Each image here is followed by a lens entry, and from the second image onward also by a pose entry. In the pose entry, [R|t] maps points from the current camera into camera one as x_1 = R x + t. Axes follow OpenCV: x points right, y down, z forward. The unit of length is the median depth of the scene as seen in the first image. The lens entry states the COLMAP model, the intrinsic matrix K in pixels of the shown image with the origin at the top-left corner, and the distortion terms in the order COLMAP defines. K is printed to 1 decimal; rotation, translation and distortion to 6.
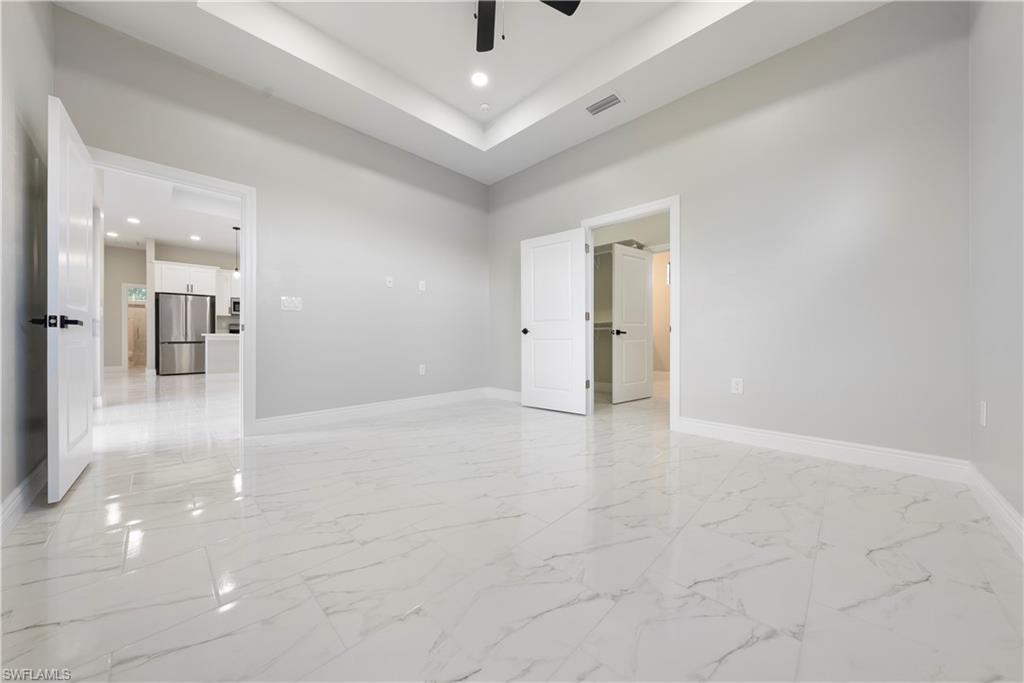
lens RADIAL K [[349.4, 0, 514.1], [0, 349.4, 337.8], [0, 0, 1]] dist [-0.002142, -0.000028]
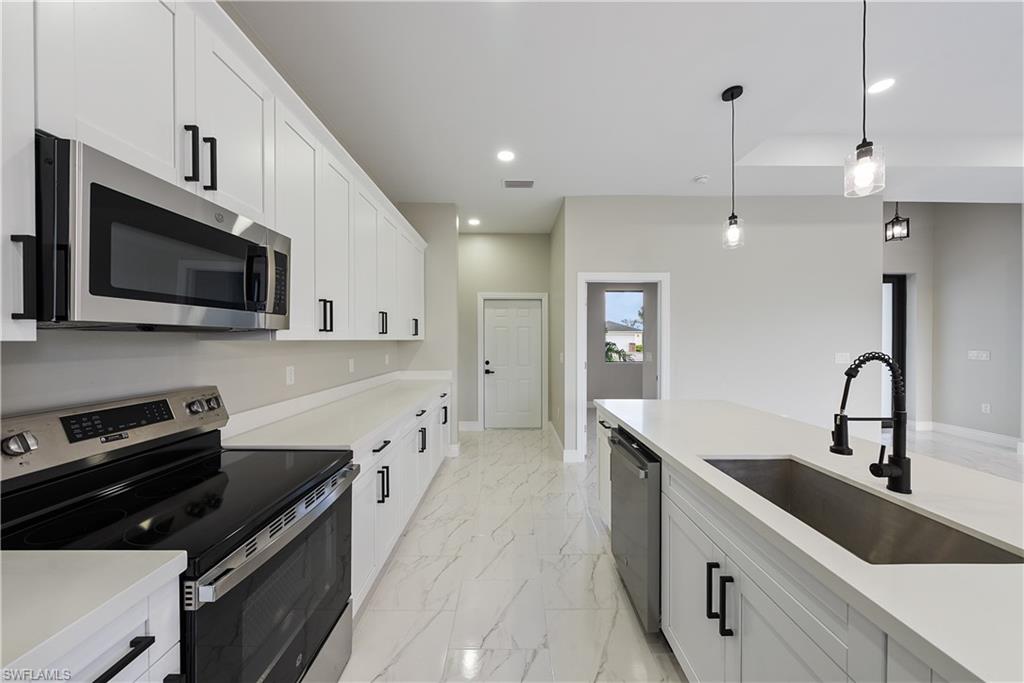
lens RADIAL K [[349.4, 0, 511.6], [0, 349.4, 341.1], [0, 0, 1]] dist [-0.002142, -0.000028]
pose [[0.708470, -0.004504, 0.705727, -0.841722], [0.006126, 0.999981, 0.000232, -0.067047], [-0.705715, 0.004158, 0.708484, 0.915897]]
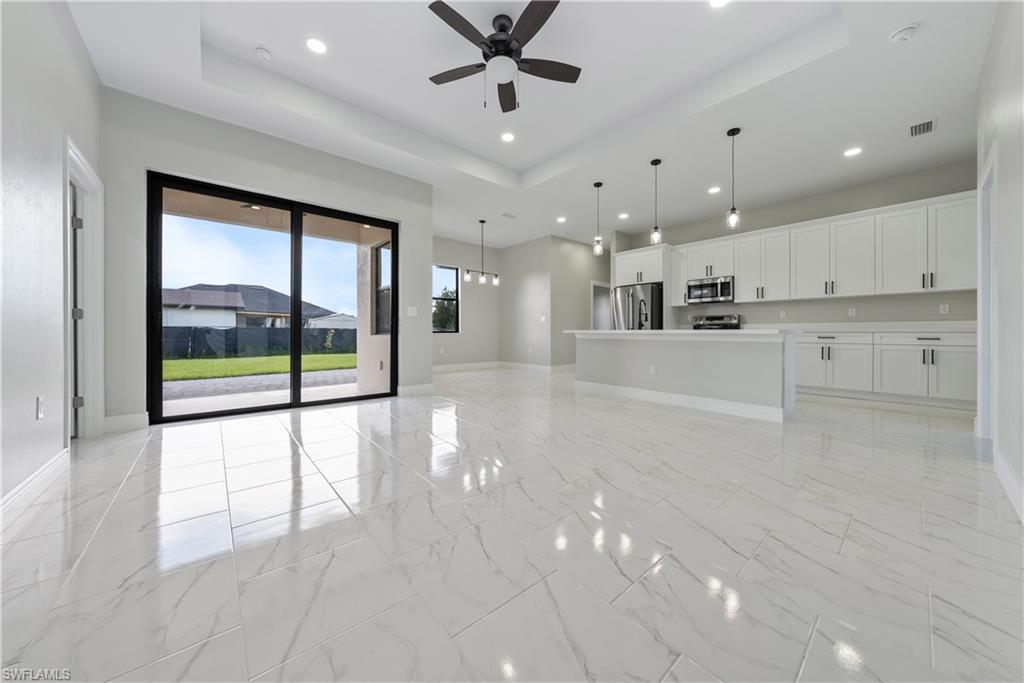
lens RADIAL K [[349.4, 0, 514.4], [0, 349.4, 337.7], [0, 0, 1]] dist [-0.002142, -0.000028]
pose [[-0.084617, 0.016404, -0.996279, -0.046623], [-0.003293, 0.999854, 0.016743, -0.006781], [0.996408, 0.004697, -0.084550, 0.745780]]
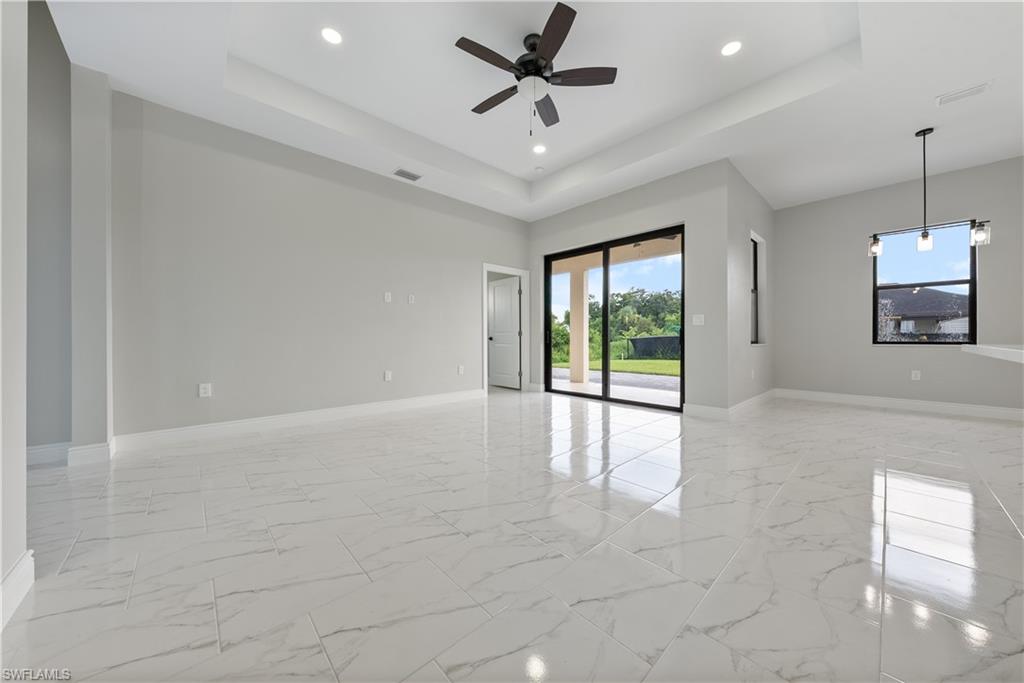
lens RADIAL K [[349.4, 0, 515.1], [0, 349.4, 342.5], [0, 0, 1]] dist [-0.002142, -0.000028]
pose [[-0.999268, 0.000375, 0.038258, -0.375969], [0.001006, 0.999864, 0.016467, -0.015854], [-0.038247, 0.016493, -0.999132, 1.046995]]
